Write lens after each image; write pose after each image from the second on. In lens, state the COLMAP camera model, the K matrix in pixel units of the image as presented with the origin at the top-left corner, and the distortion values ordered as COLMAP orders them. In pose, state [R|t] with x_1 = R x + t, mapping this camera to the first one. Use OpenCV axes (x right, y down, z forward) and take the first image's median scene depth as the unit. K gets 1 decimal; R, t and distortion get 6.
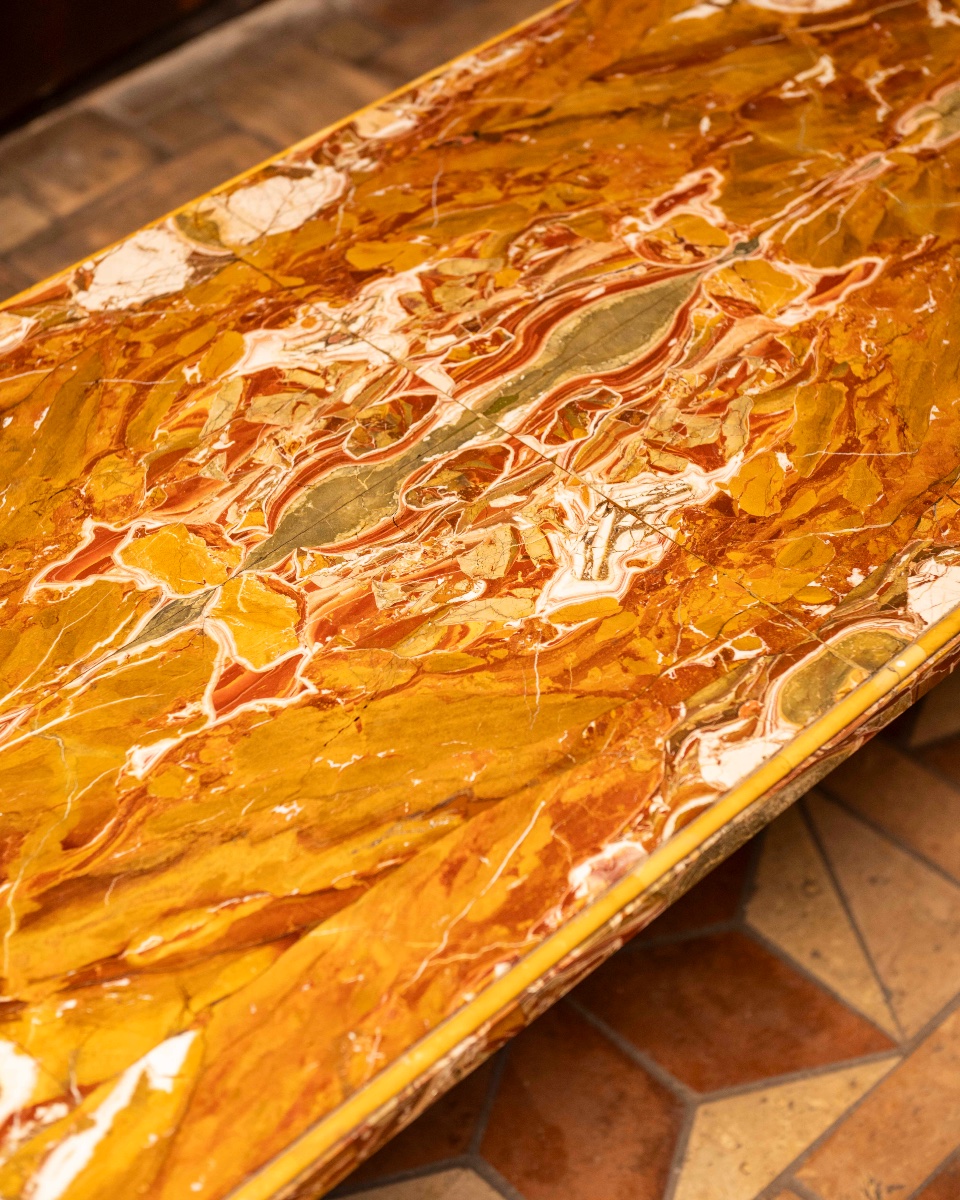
lens RADIAL K [[2222.5, 0, 483.8], [0, 2222.5, 595.1], [0, 0, 1]] dist [0.021110, 0.000000]
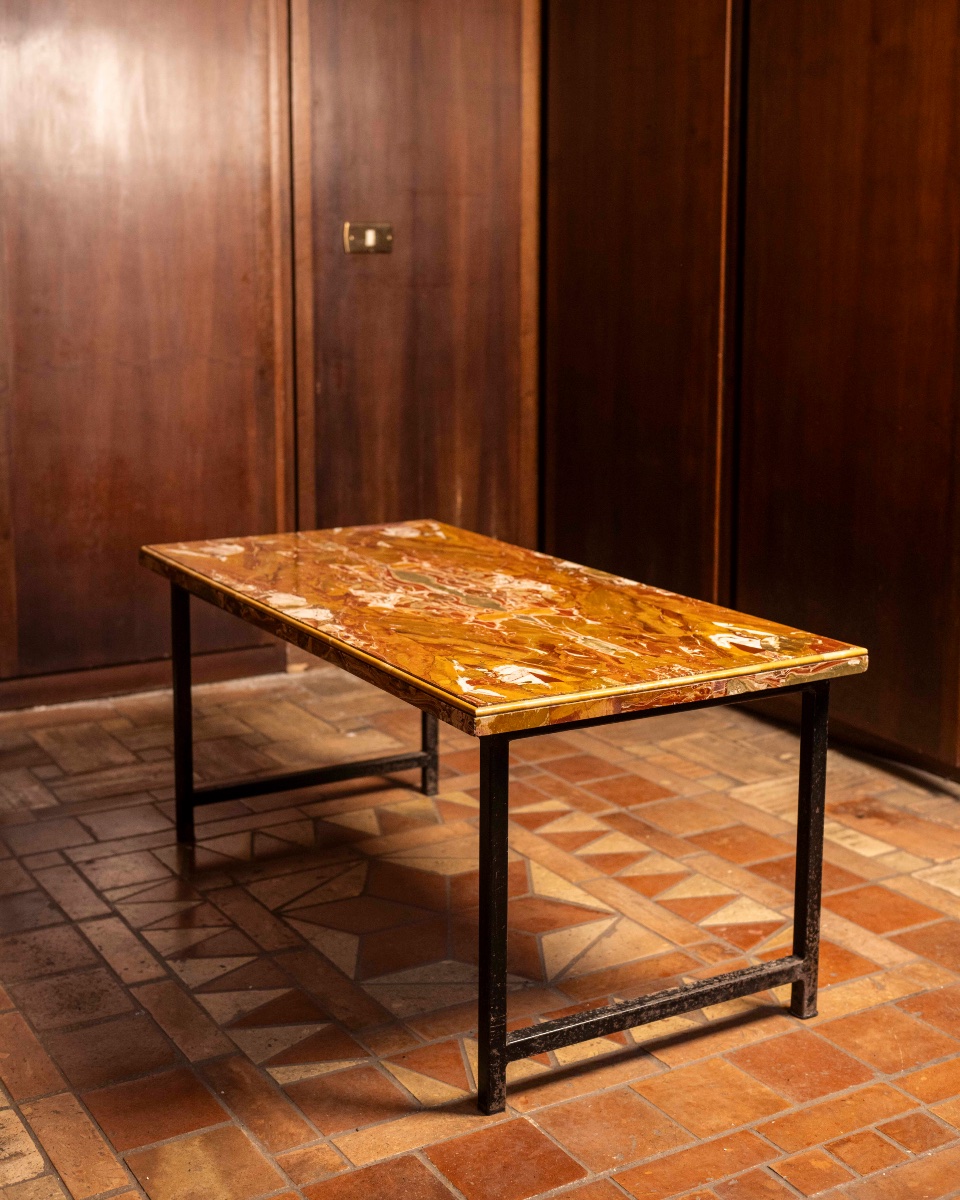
lens RADIAL K [[1573.8, 0, 430.6], [0, 1573.8, 541.5], [0, 0, 1]] dist [0.007351, 0.000000]
pose [[0.253081, -0.129144, 0.958787, -2.029465], [0.679368, 0.729303, -0.081092, 0.019946], [-0.688774, 0.671892, 0.272309, 0.511414]]
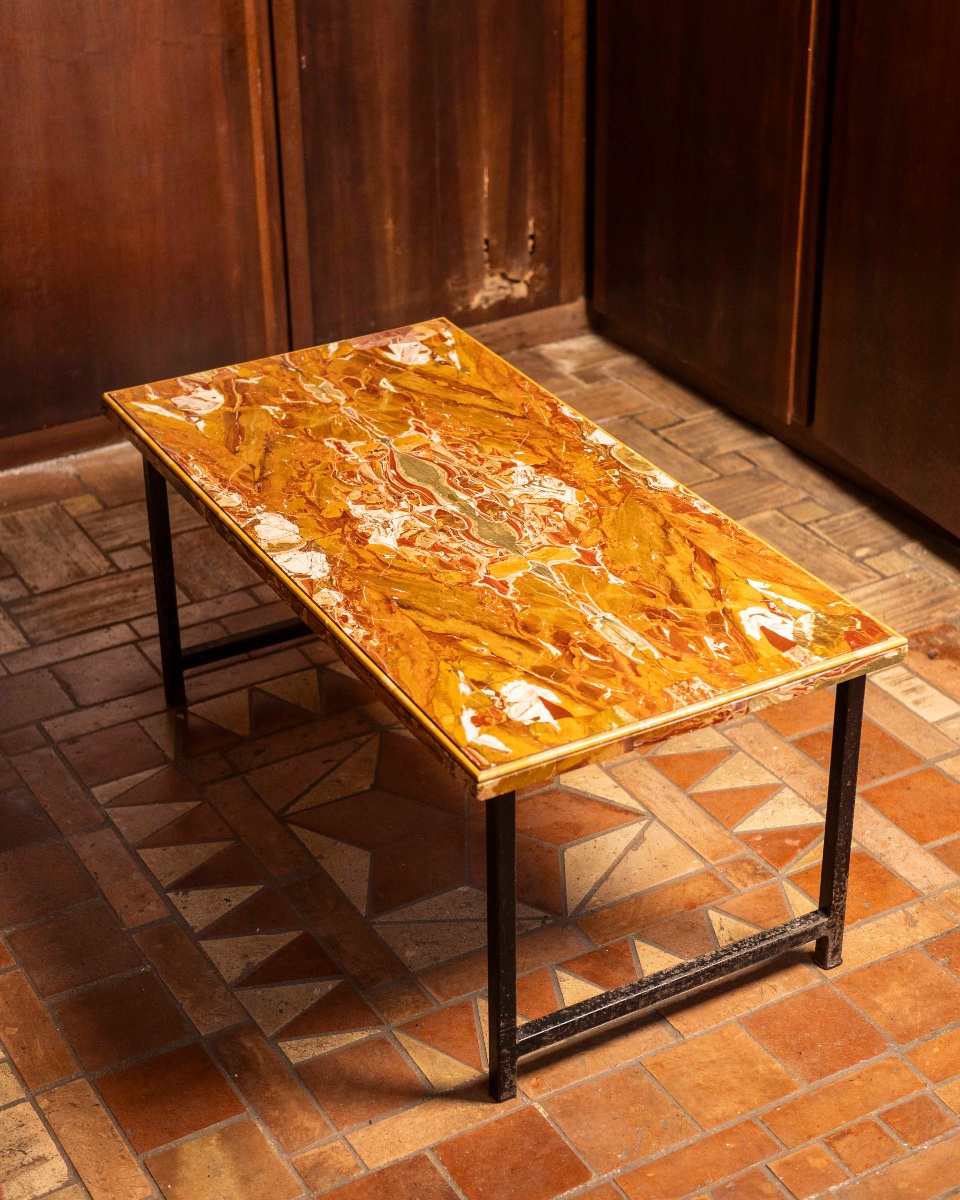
lens RADIAL K [[2101.5, 0, 487.6], [0, 2101.5, 626.3], [0, 0, 1]] dist [0.034362, 0.000000]
pose [[0.245717, -0.456426, 0.855160, -2.200086], [0.687336, 0.704112, 0.178312, -0.407378], [-0.683515, 0.543968, 0.486731, -0.045072]]
